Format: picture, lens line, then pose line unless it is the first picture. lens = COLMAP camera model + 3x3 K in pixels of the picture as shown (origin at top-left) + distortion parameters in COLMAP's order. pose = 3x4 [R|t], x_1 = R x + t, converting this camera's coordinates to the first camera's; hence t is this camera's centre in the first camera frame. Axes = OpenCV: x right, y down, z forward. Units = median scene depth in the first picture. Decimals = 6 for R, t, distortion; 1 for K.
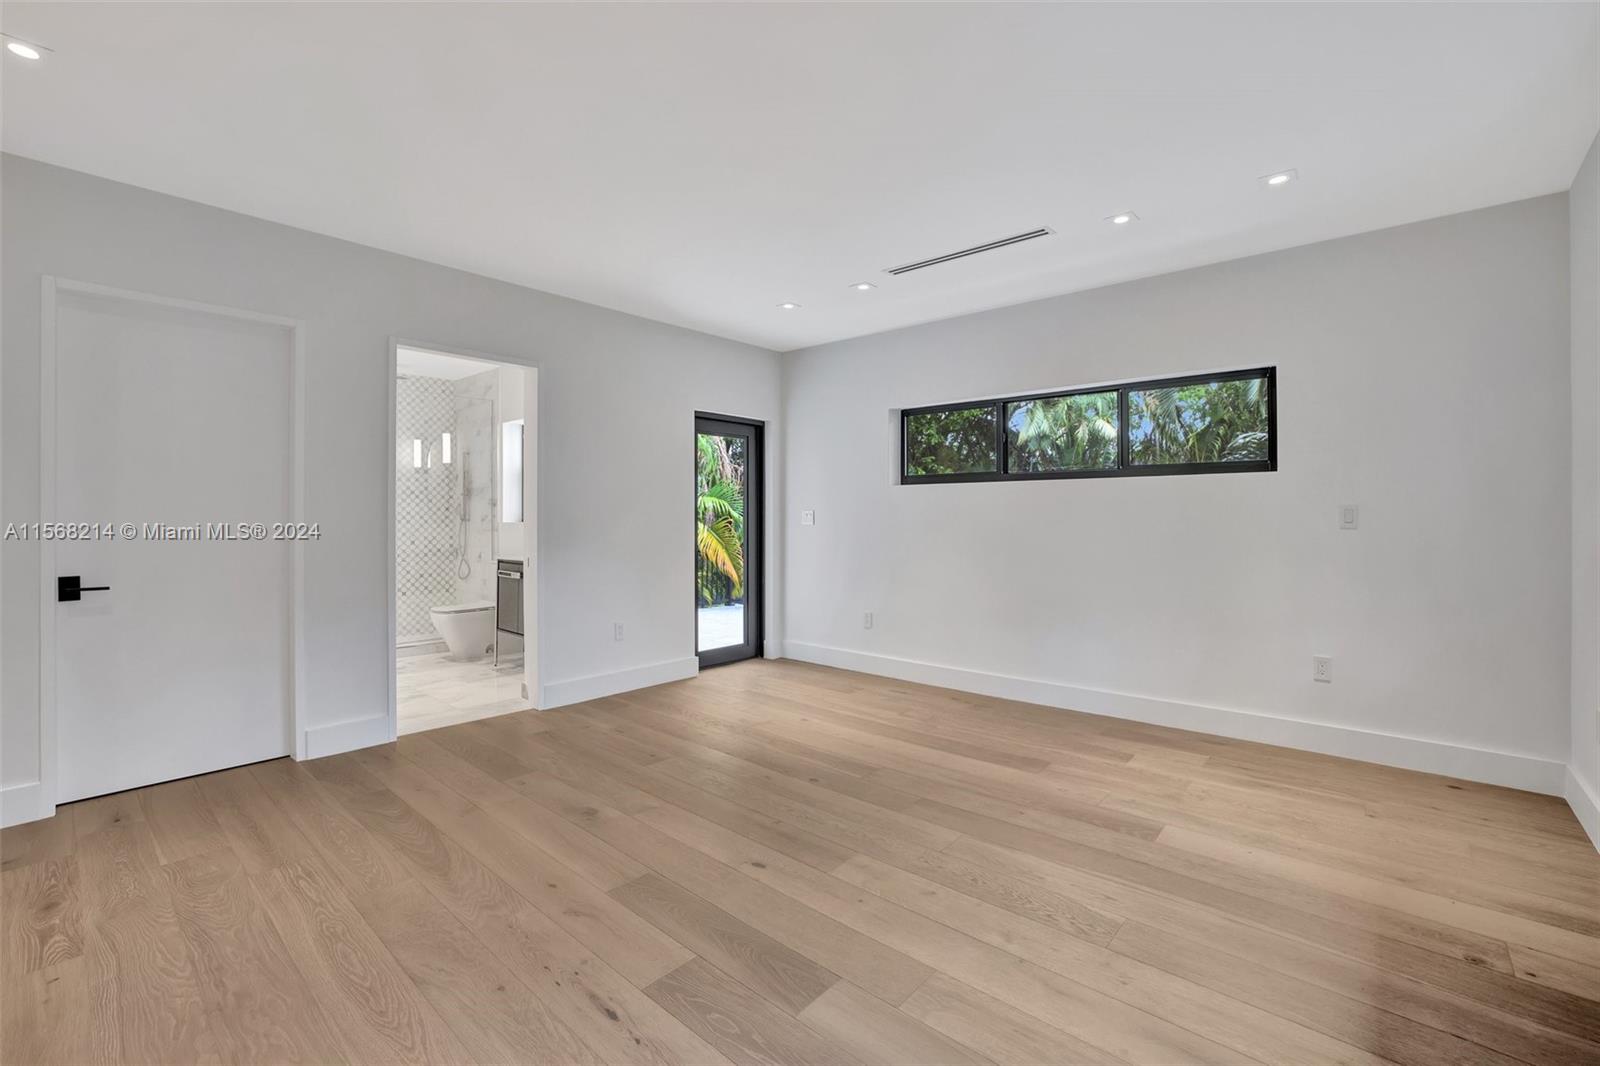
lens RADIAL K [[689.2, 0, 792.8], [0, 689.2, 517.2], [0, 0, 1]] dist [-0.051159, 0.023002]
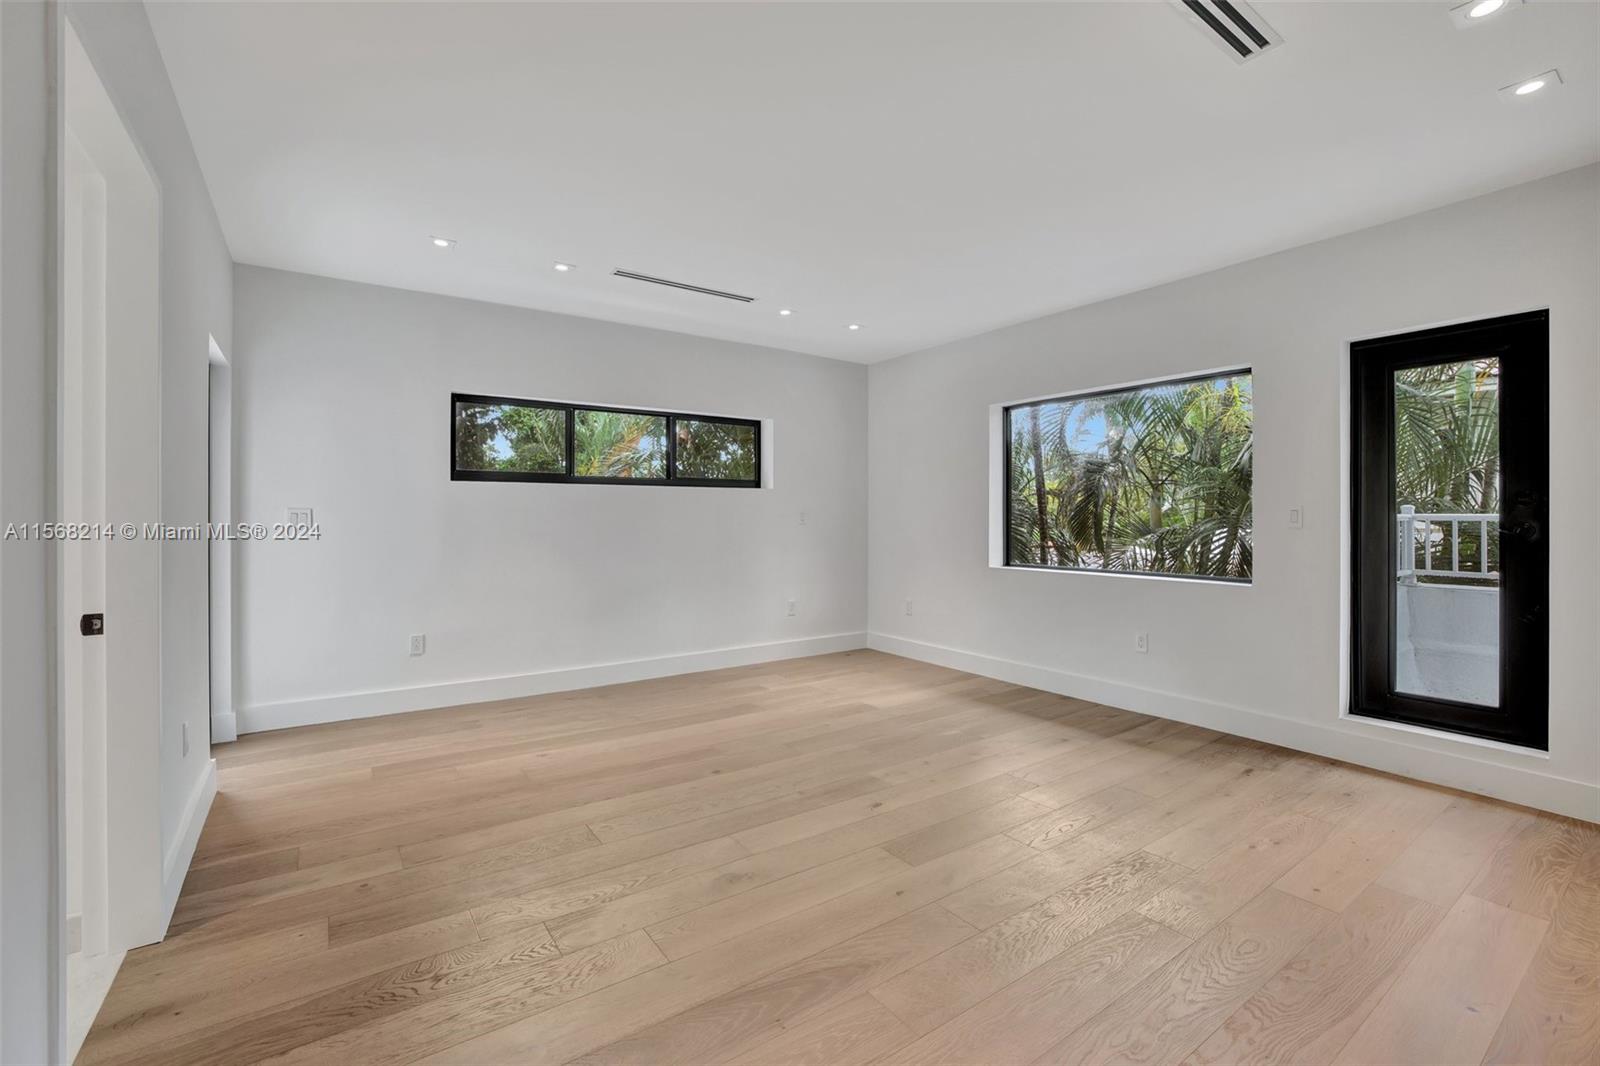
lens RADIAL K [[689.2, 0, 792.8], [0, 689.2, 517.2], [0, 0, 1]] dist [-0.051159, 0.023002]
pose [[0.232510, -0.001704, 0.972592, -0.881836], [0.000595, 0.999999, 0.001610, -0.002822], [-0.972594, 0.000205, 0.232511, 0.600462]]
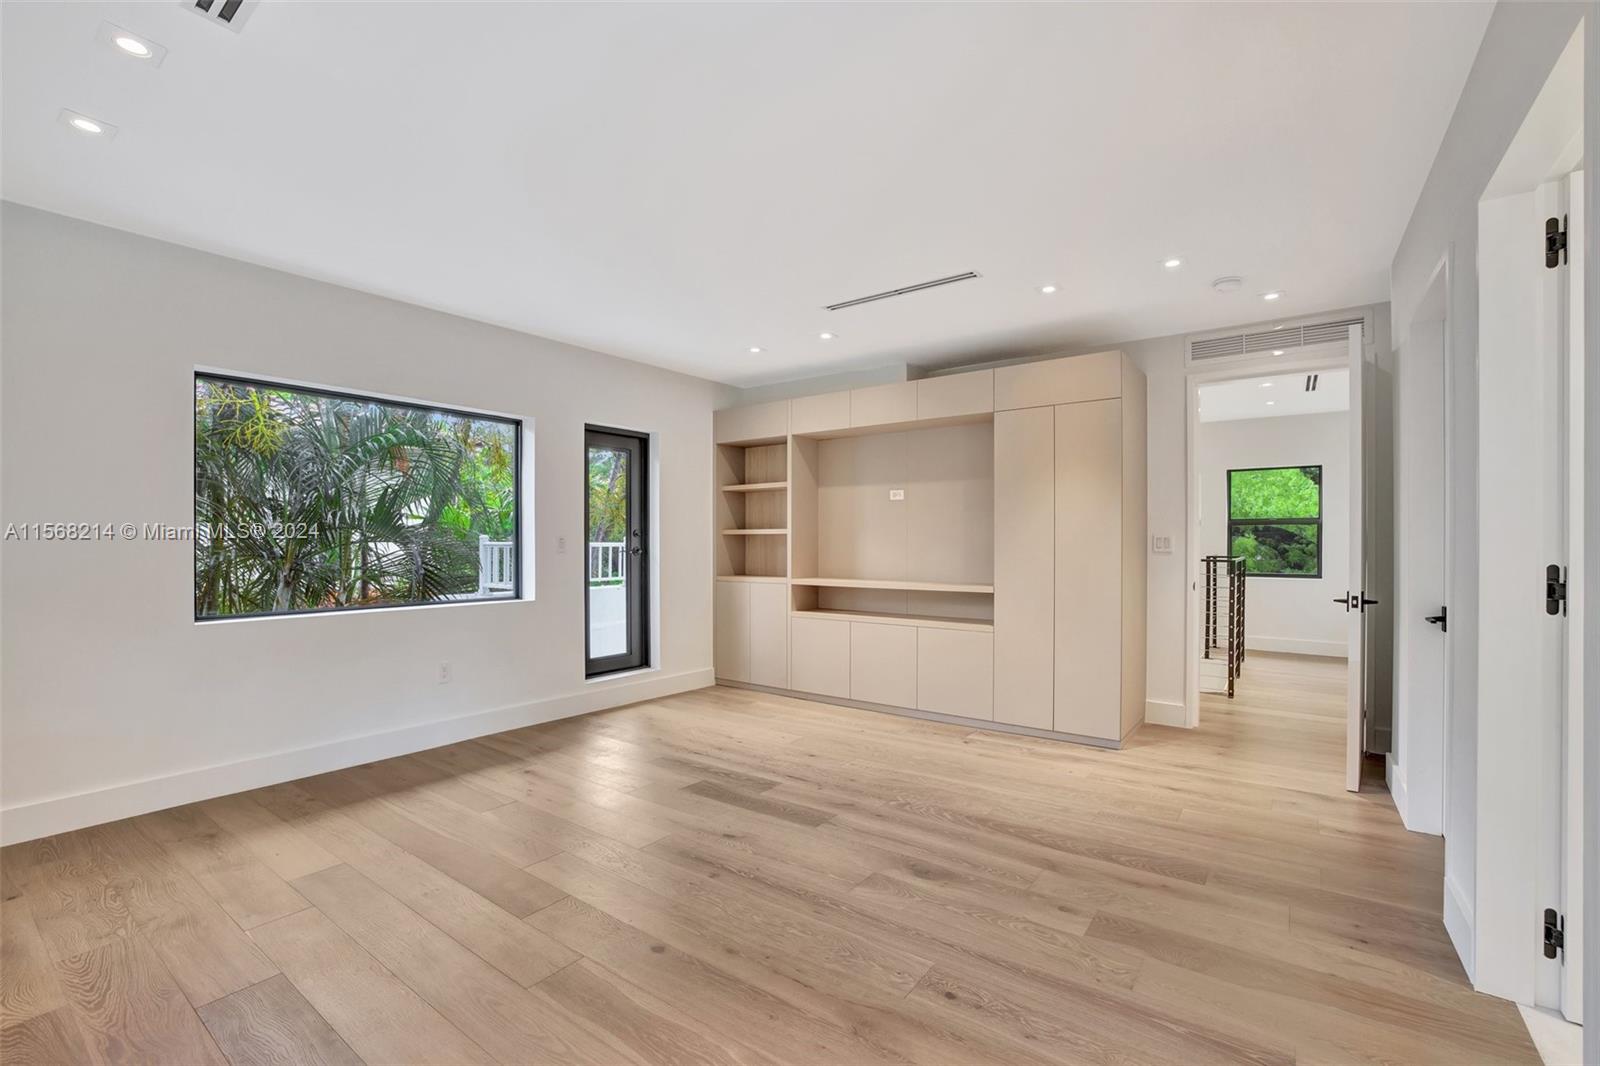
lens RADIAL K [[689.2, 0, 792.8], [0, 689.2, 517.2], [0, 0, 1]] dist [-0.051159, 0.023002]
pose [[-0.995911, -0.003412, -0.090275, -0.035824], [0.000152, 0.999222, -0.039448, -0.001895], [0.090339, -0.039300, -0.995135, 1.550160]]
